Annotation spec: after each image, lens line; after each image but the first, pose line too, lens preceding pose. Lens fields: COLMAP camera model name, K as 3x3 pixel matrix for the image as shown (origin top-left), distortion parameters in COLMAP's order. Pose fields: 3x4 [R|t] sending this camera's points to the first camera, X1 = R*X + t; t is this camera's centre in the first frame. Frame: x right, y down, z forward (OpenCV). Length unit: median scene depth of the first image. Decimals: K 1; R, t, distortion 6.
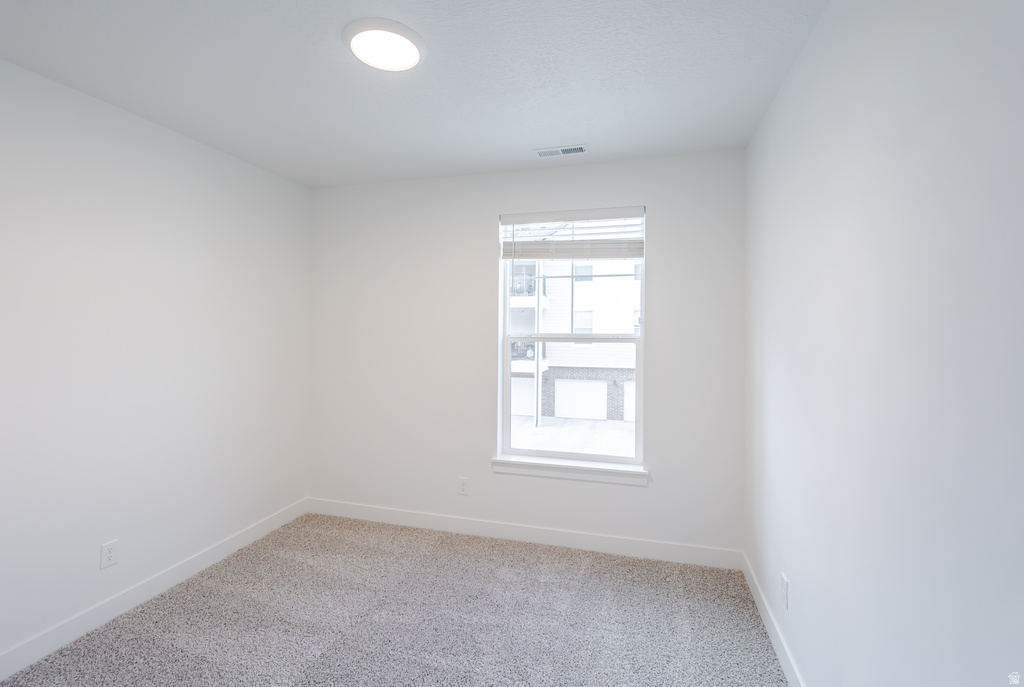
lens RADIAL K [[436.9, 0, 511.5], [0, 436.9, 326.8], [0, 0, 1]] dist [0.000311, -0.000124]
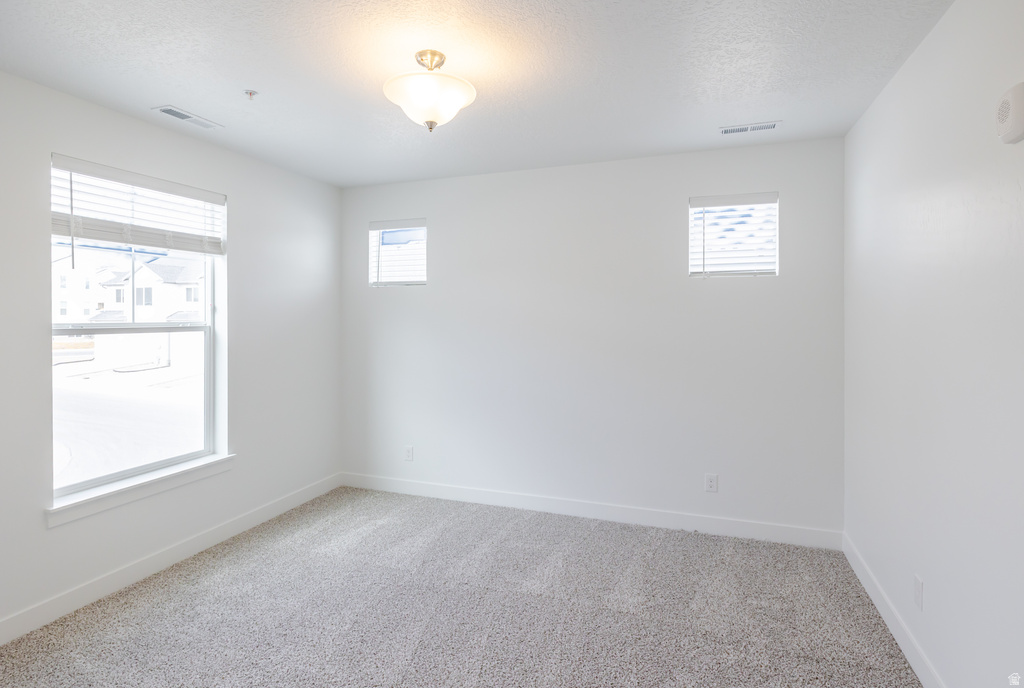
lens RADIAL K [[527.7, 0, 514.6], [0, 527.7, 328.7], [0, 0, 1]] dist [0.001058, 0.000145]
pose [[0.088197, -0.034285, 0.995513, -0.796863], [0.000969, 0.999410, 0.034334, -0.007855], [-0.996103, -0.002063, 0.088178, 0.205233]]
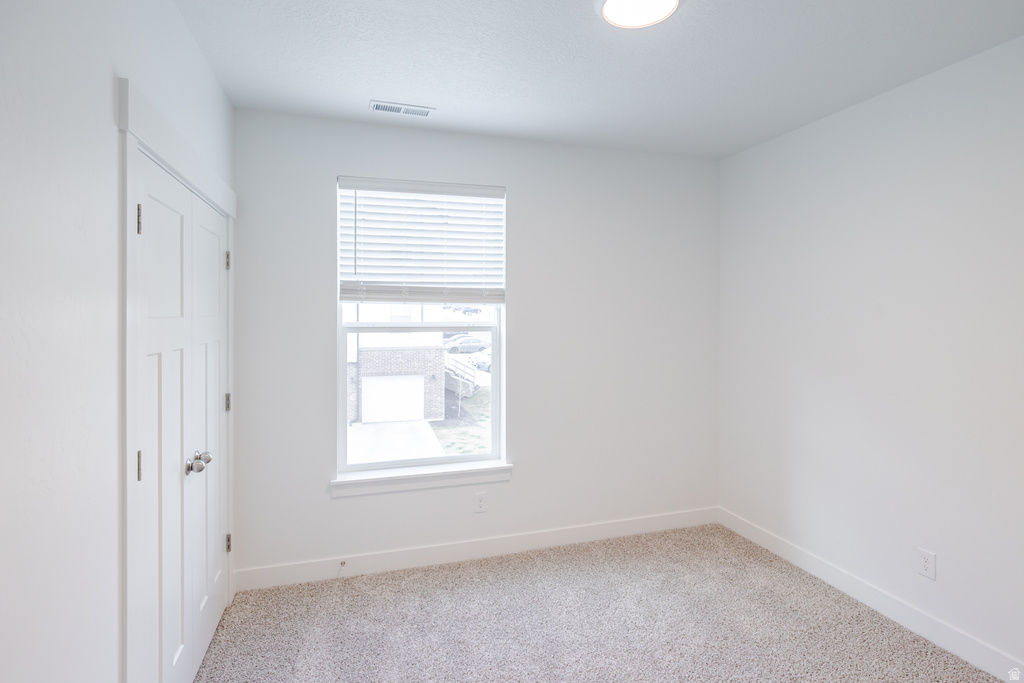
lens RADIAL K [[502.1, 0, 504.6], [0, 502.1, 318.4], [0, 0, 1]] dist [0.000585, 0.000167]
pose [[0.857122, -0.013702, 0.514931, -0.241993], [0.008833, 0.999890, 0.011904, -0.002836], [-0.515037, -0.005655, 0.857149, 0.056931]]
